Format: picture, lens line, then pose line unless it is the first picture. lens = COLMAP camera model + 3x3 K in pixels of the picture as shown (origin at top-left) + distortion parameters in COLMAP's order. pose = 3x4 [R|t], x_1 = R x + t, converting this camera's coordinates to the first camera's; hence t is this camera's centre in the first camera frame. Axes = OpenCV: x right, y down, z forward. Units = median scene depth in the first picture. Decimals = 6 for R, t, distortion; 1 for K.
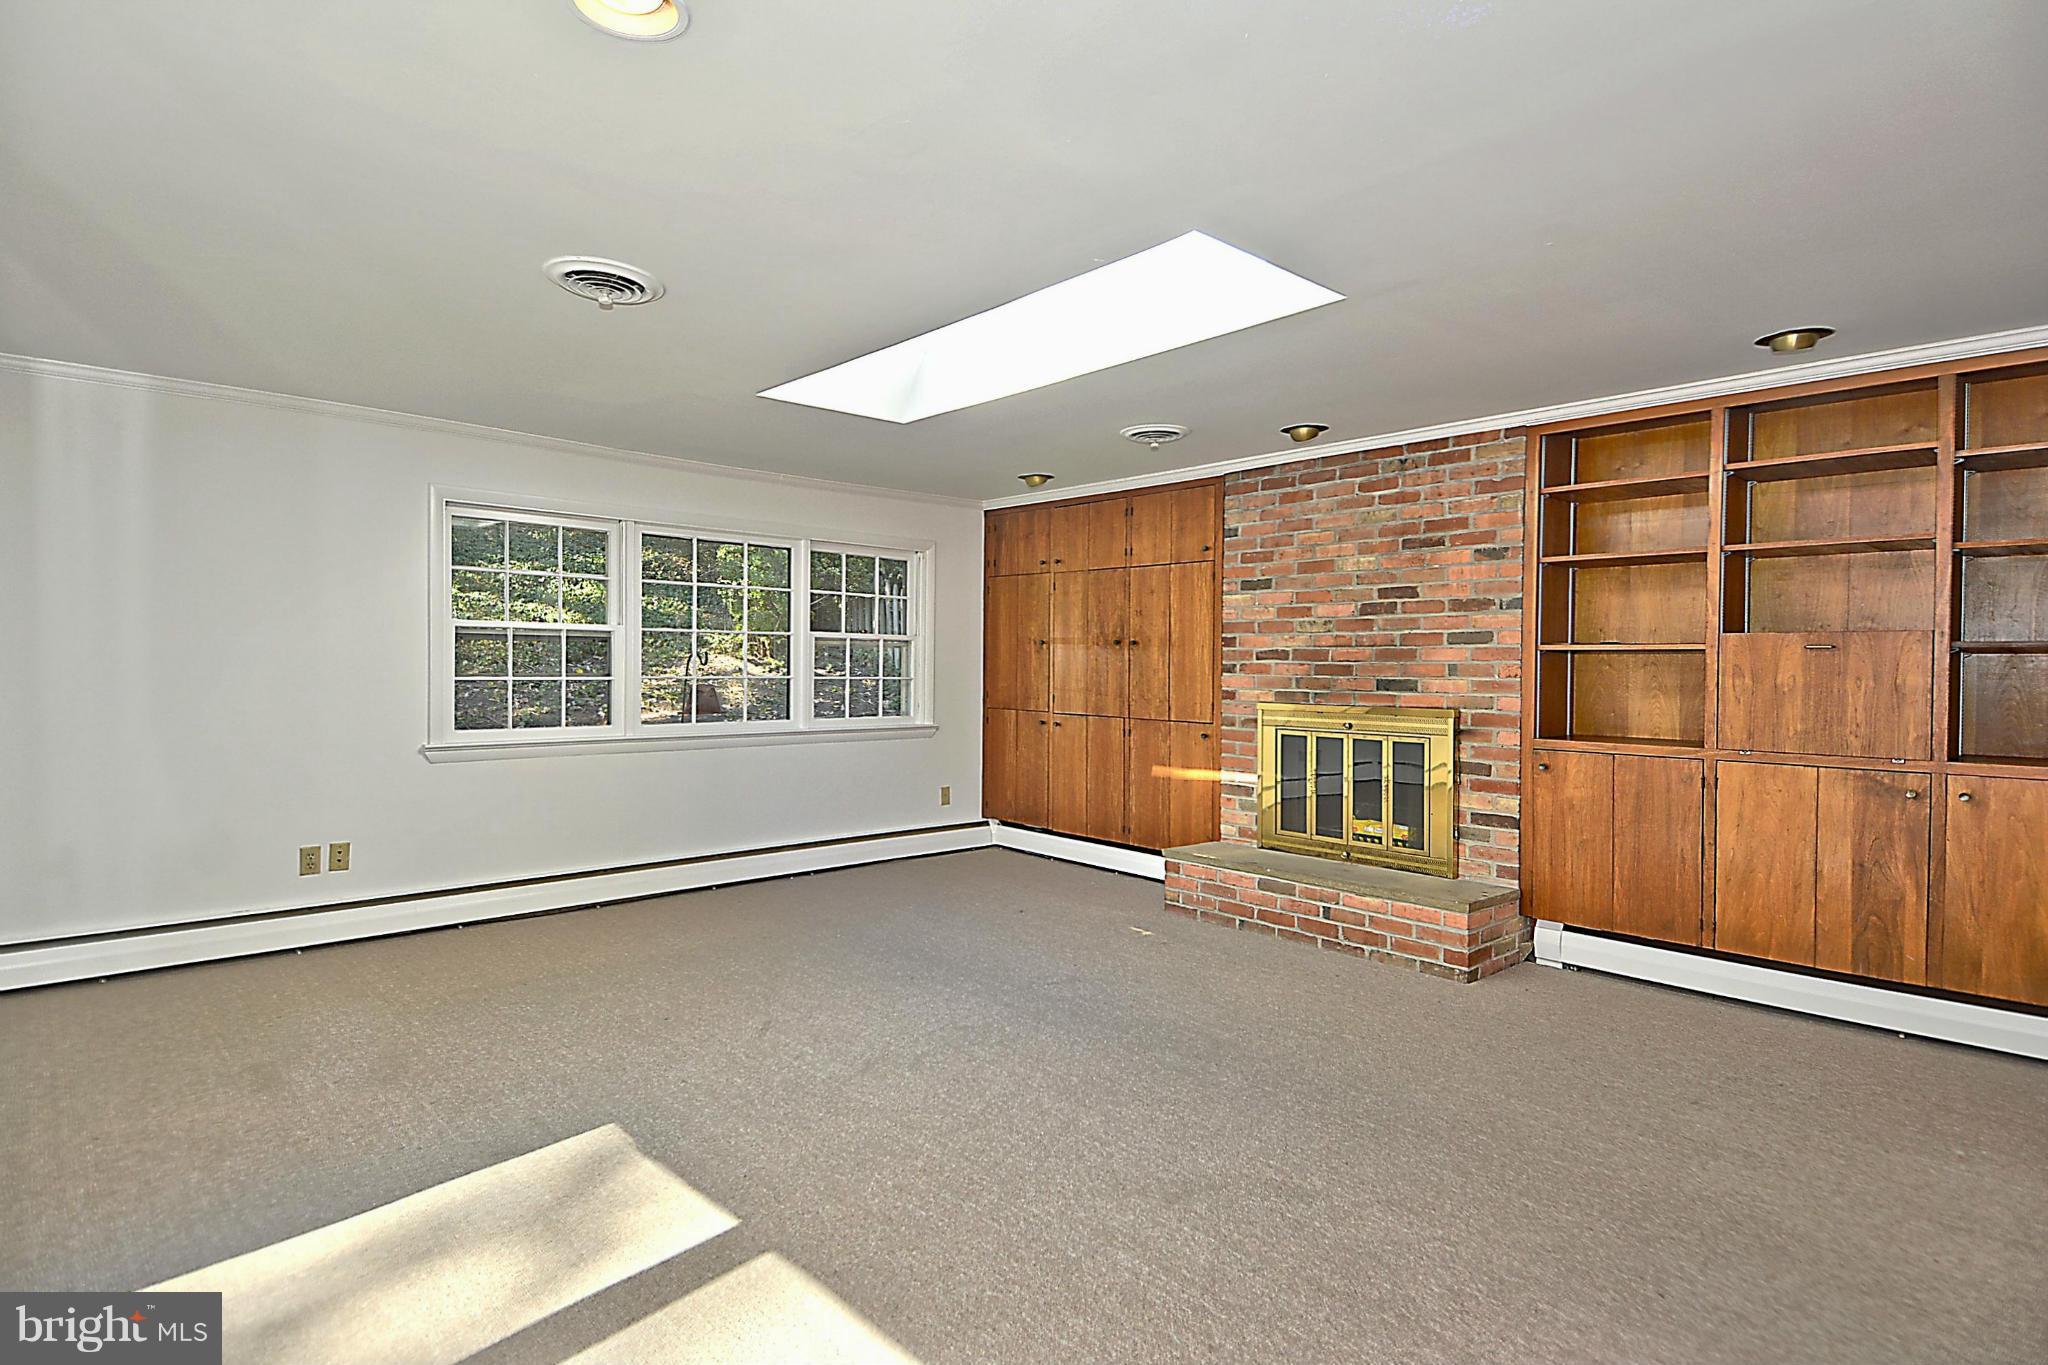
lens RADIAL K [[1078.7, 0, 1038.6], [0, 1078.7, 686.6], [0, 0, 1]] dist [0.005444, 0.000367]
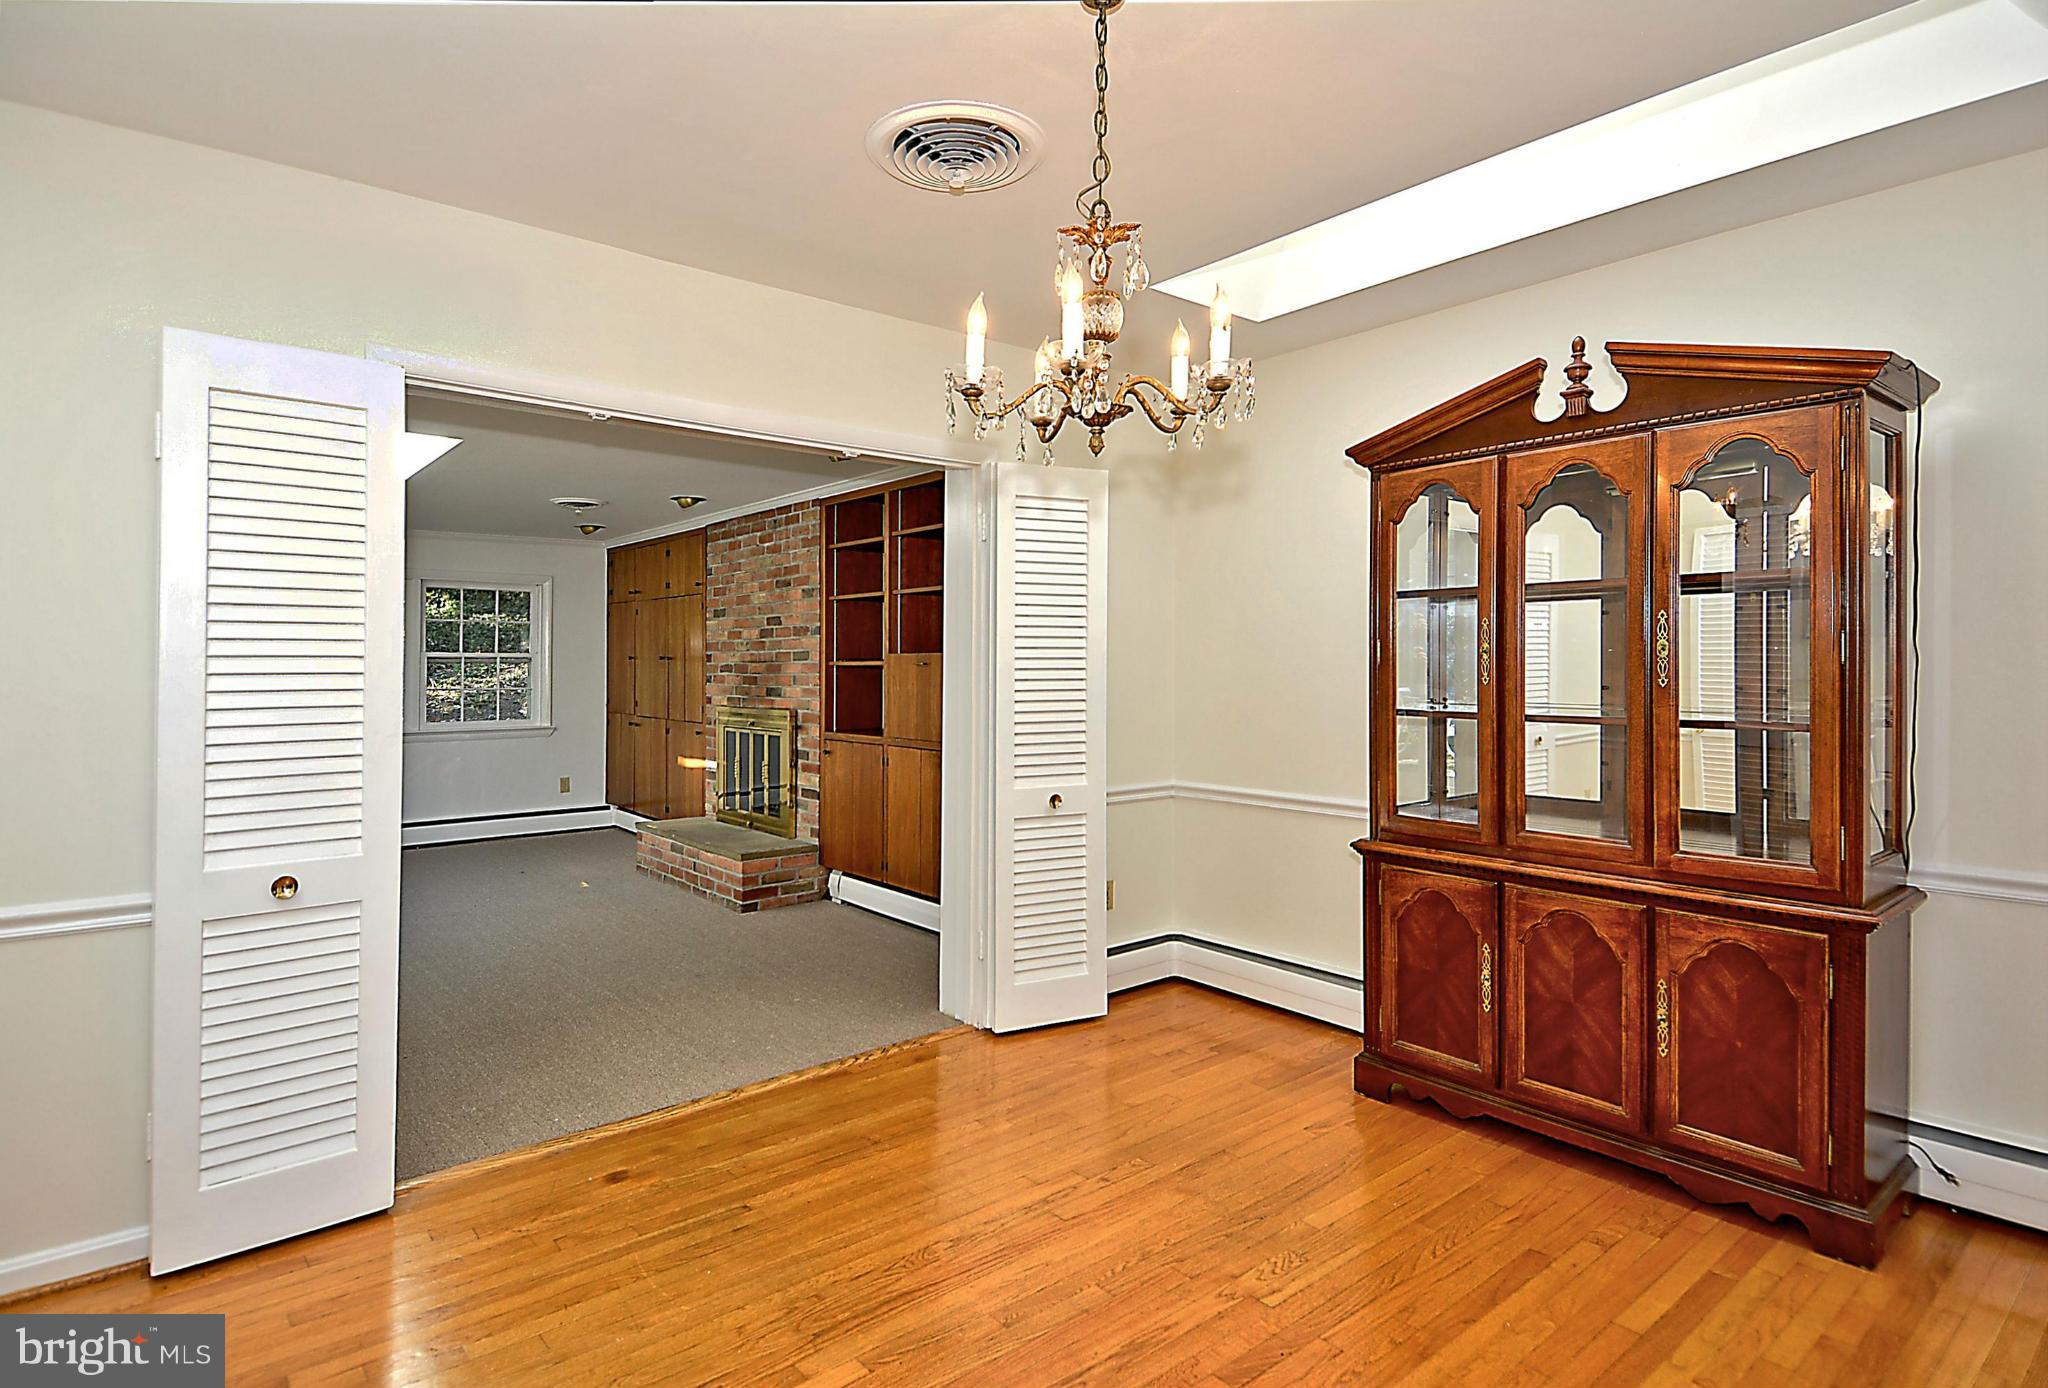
lens RADIAL K [[1080.1, 0, 1027.7], [0, 1080.1, 651.6], [0, 0, 1]] dist [0.001347, -0.000004]
pose [[0.999810, -0.015030, -0.012380, 0.659897], [0.014645, 0.999423, -0.030649, -0.005491], [0.012834, 0.030462, 0.999454, -0.305028]]
